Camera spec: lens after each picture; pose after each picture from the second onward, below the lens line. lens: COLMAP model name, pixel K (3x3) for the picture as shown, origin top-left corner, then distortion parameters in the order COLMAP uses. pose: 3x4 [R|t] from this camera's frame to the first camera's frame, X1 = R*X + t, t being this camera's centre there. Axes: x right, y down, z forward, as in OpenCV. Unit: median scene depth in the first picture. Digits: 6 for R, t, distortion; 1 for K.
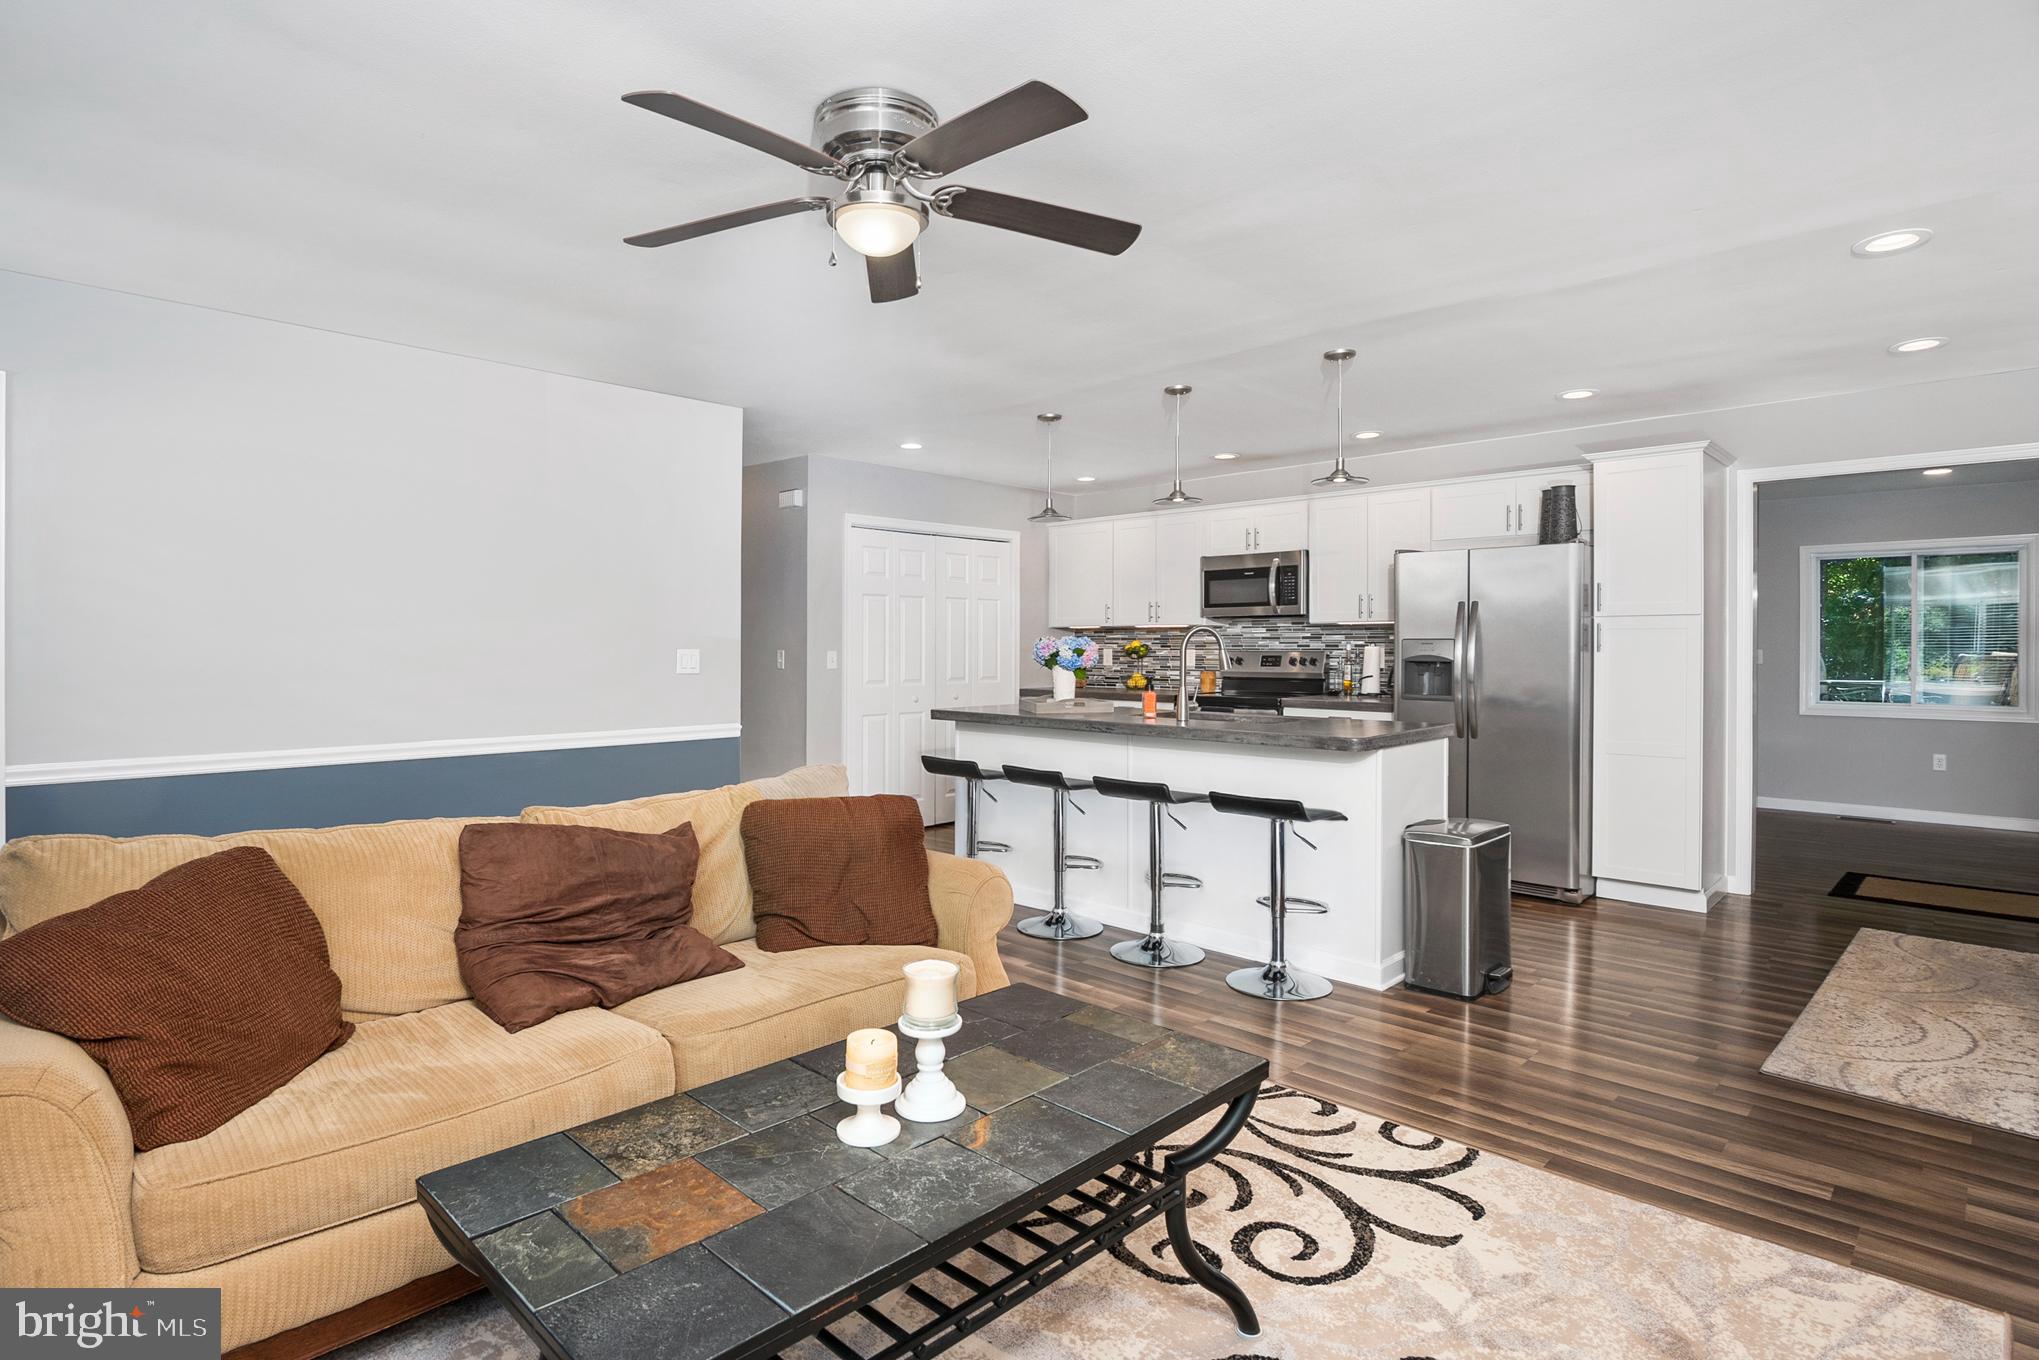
lens RADIAL K [[1062.4, 0, 1024.7], [0, 1062.4, 634.4], [0, 0, 1]] dist [-0.007011, -0.001998]
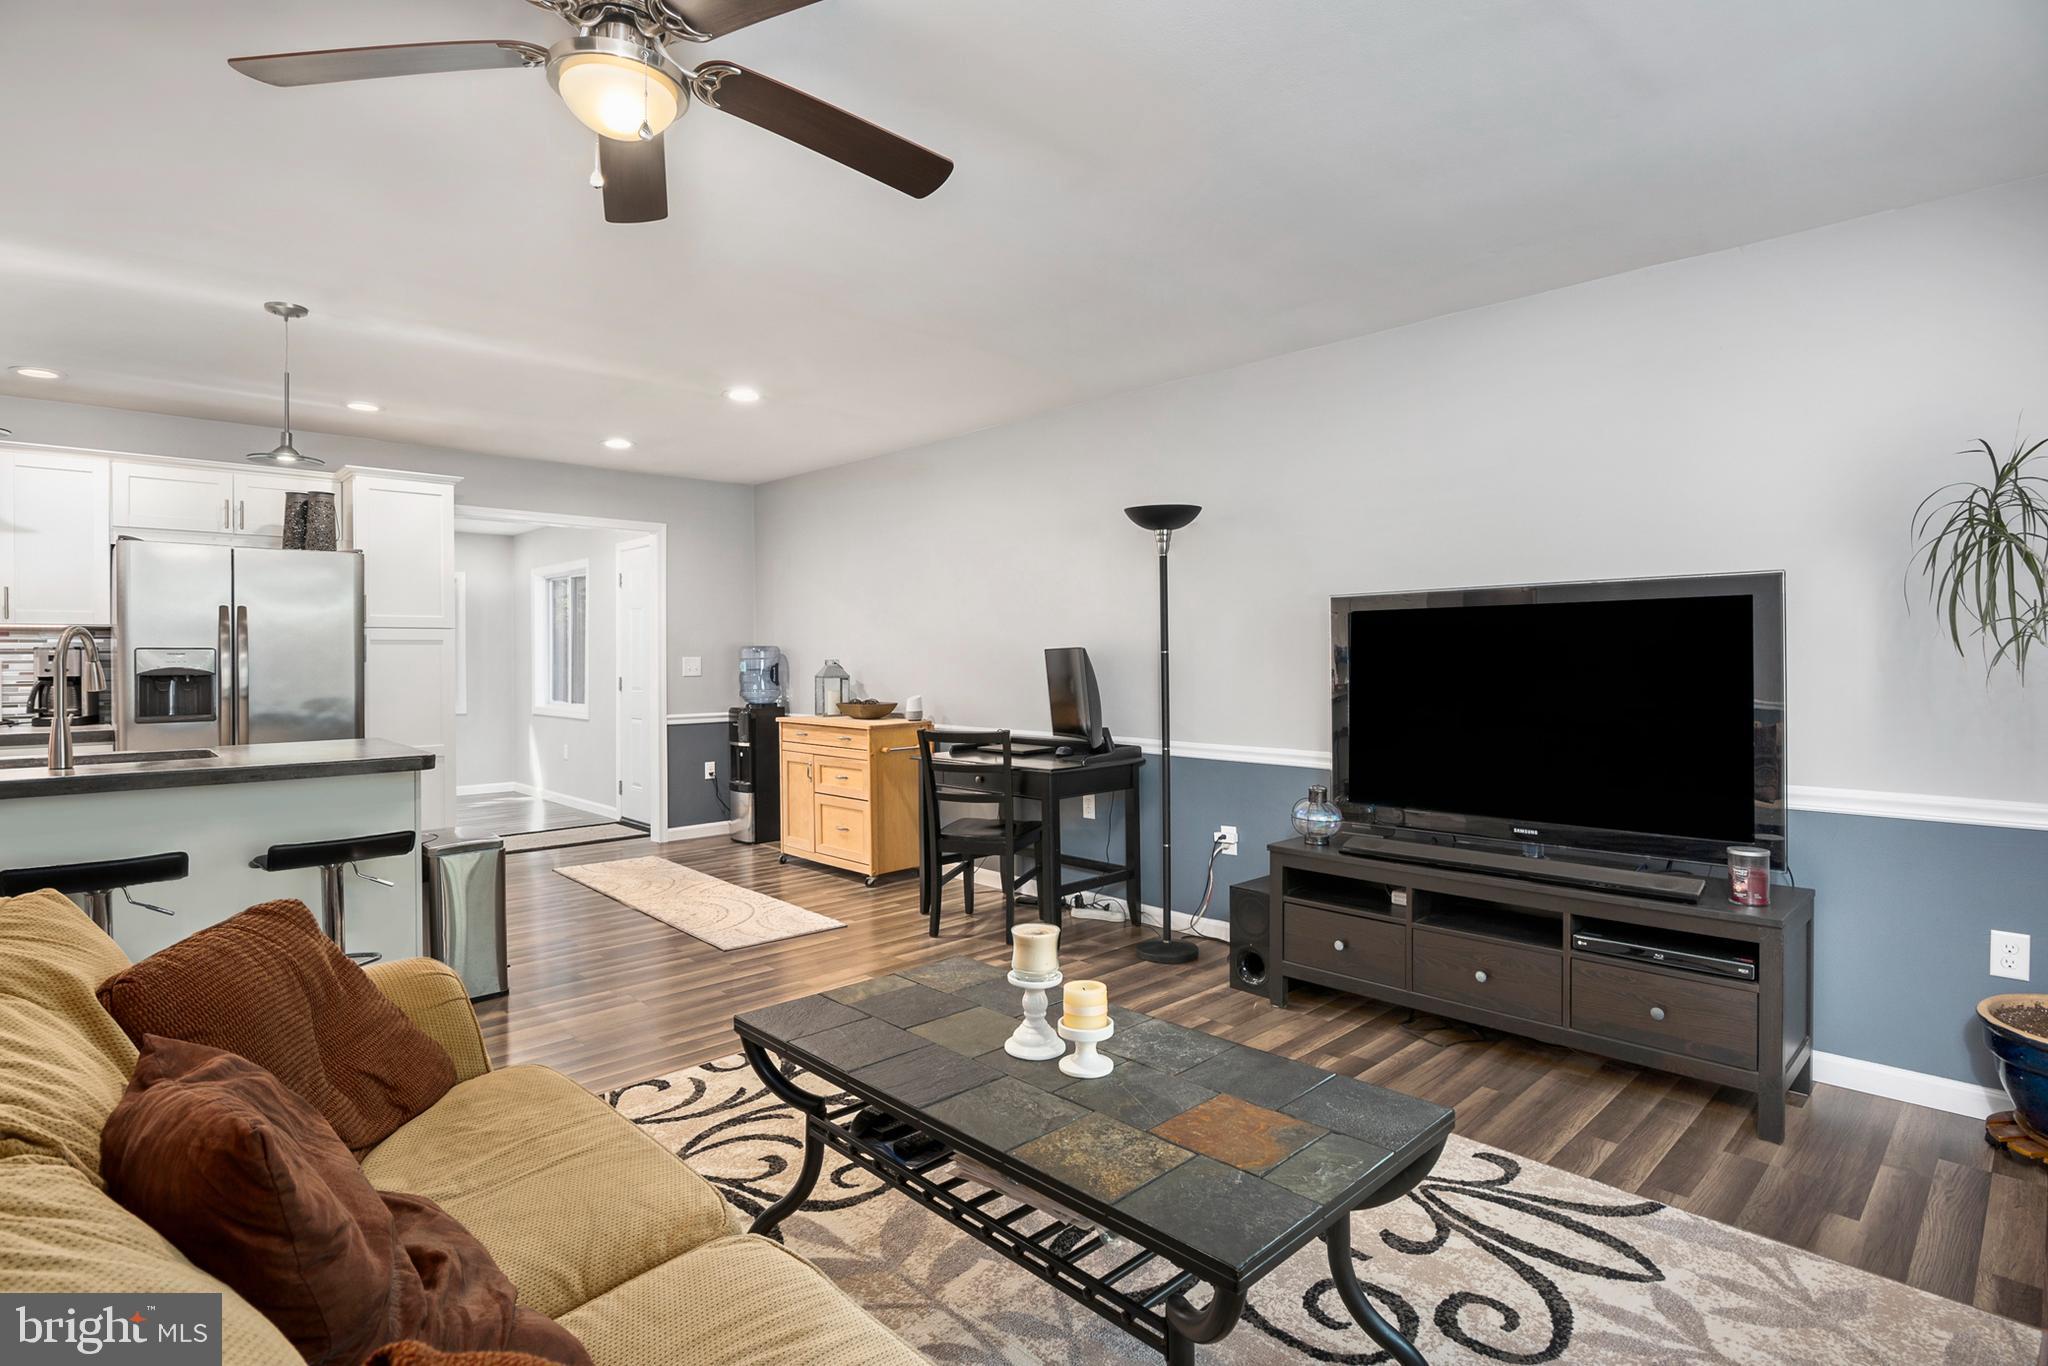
lens RADIAL K [[1010.7, 0, 1024.5], [0, 1010.7, 659.6], [0, 0, 1]] dist [-0.014741, -0.000346]
pose [[0.036727, -0.006124, 0.999307, -0.778191], [-0.007705, 0.999950, 0.006411, 0.004274], [-0.999296, -0.007936, 0.036678, 0.633237]]
